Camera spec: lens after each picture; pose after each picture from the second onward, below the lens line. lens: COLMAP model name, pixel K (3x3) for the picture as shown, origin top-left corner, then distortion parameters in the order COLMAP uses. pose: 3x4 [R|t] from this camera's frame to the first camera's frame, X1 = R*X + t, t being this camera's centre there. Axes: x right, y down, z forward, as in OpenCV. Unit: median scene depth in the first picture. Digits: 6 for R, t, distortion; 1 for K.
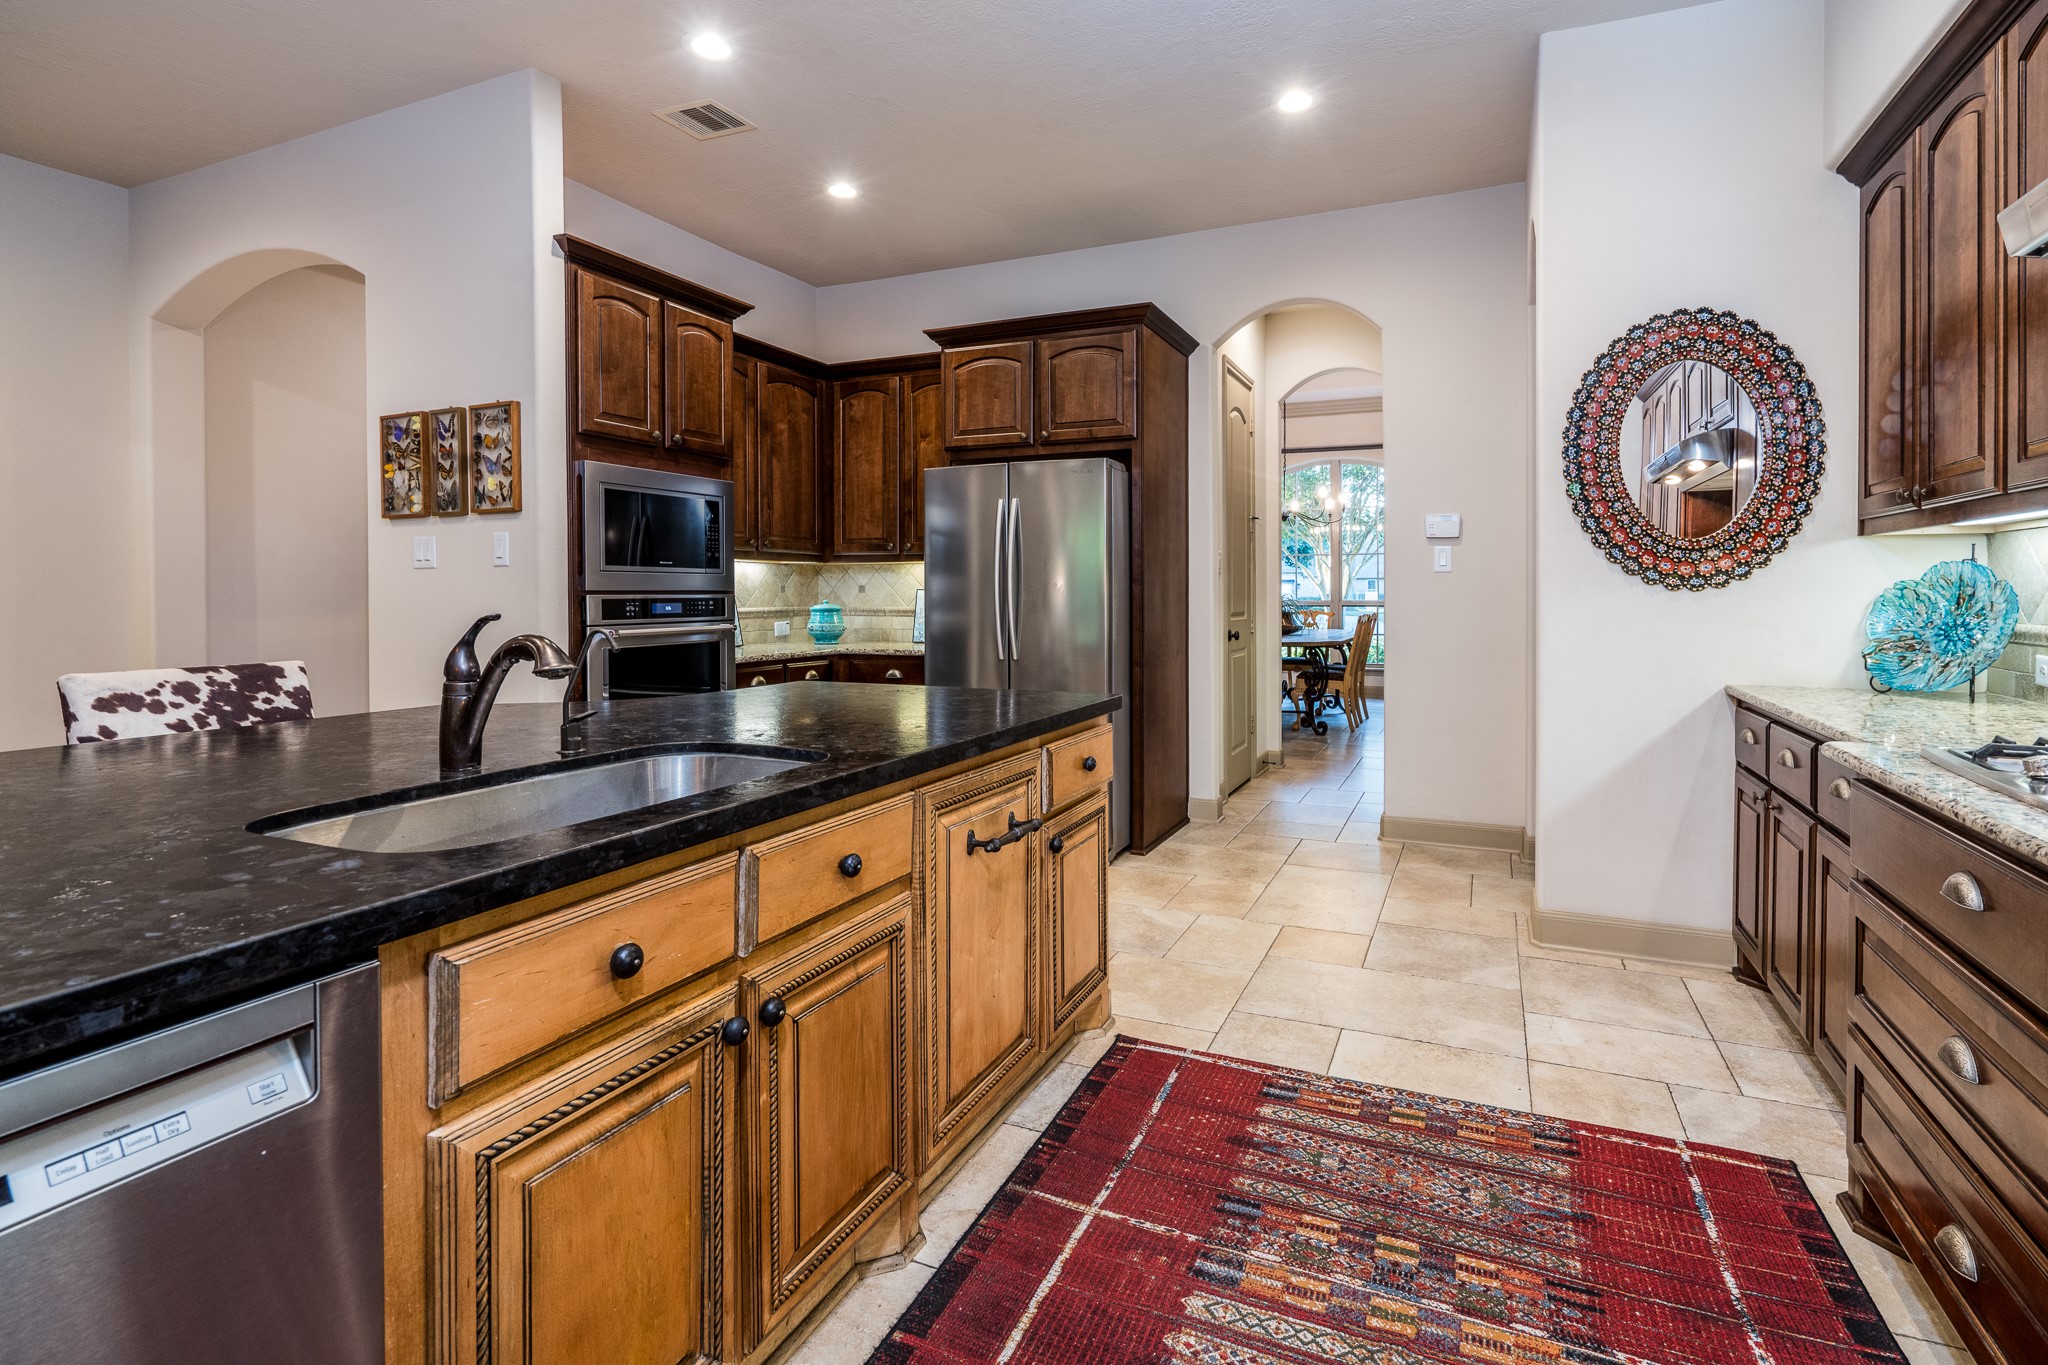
lens RADIAL K [[946.5, 0, 1067.6], [0, 946.5, 605.7], [0, 0, 1]] dist [-0.001067, 0.000374]
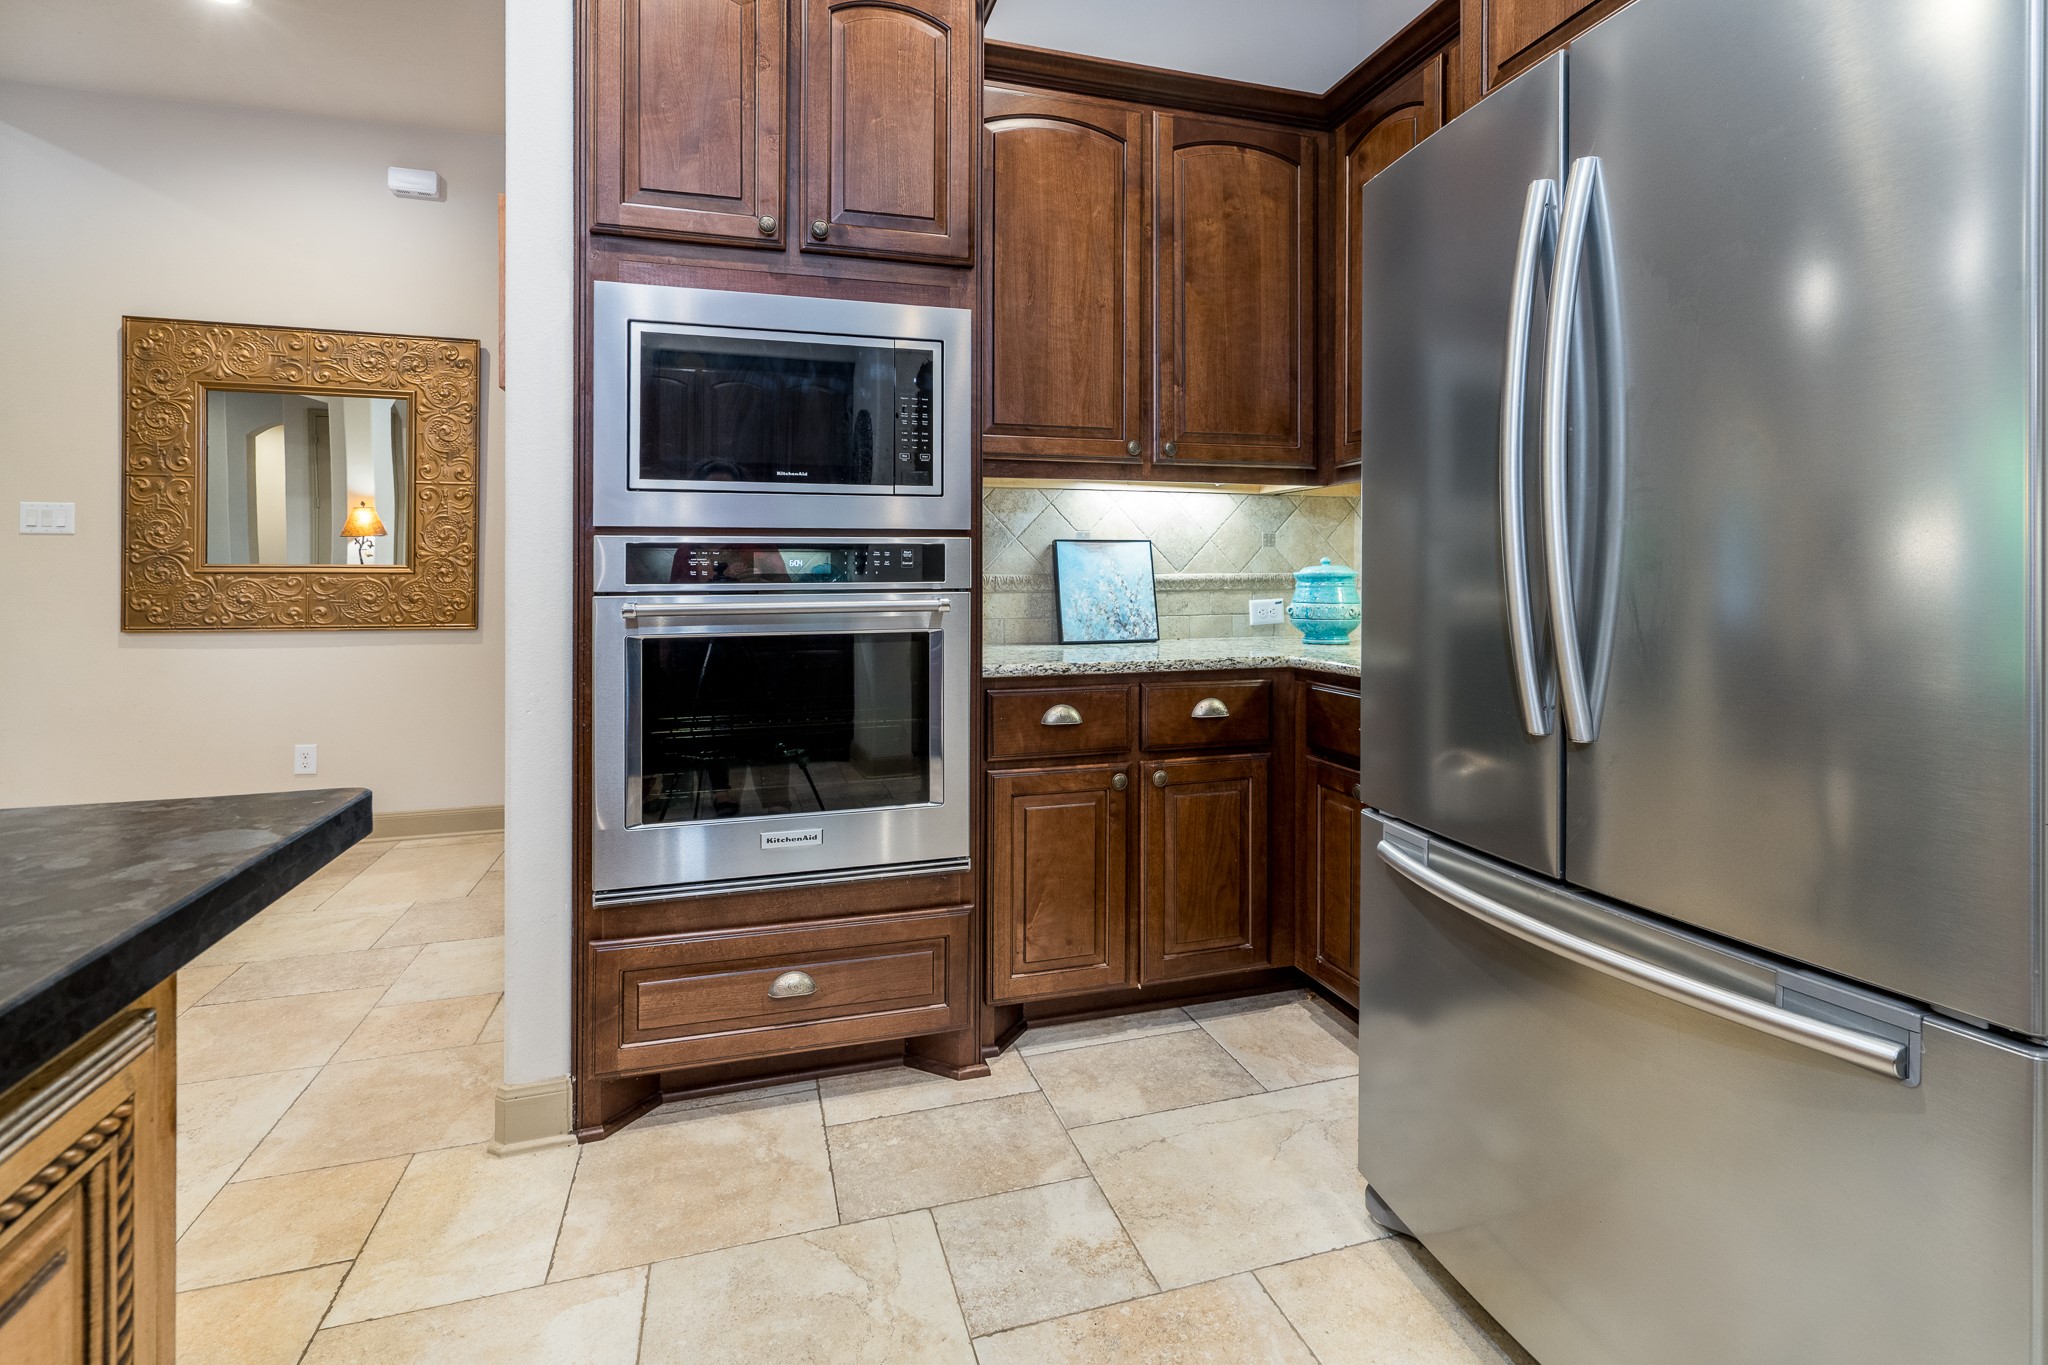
lens RADIAL K [[972.5, 0, 1021.9], [0, 972.5, 586.5], [0, 0, 1]] dist [-0.004366, 0.000219]
pose [[0.649699, 0.006564, -0.760163, 0.043936], [-0.008270, 0.999965, 0.001566, 0.011125], [0.760147, 0.005270, 0.649730, 0.592847]]
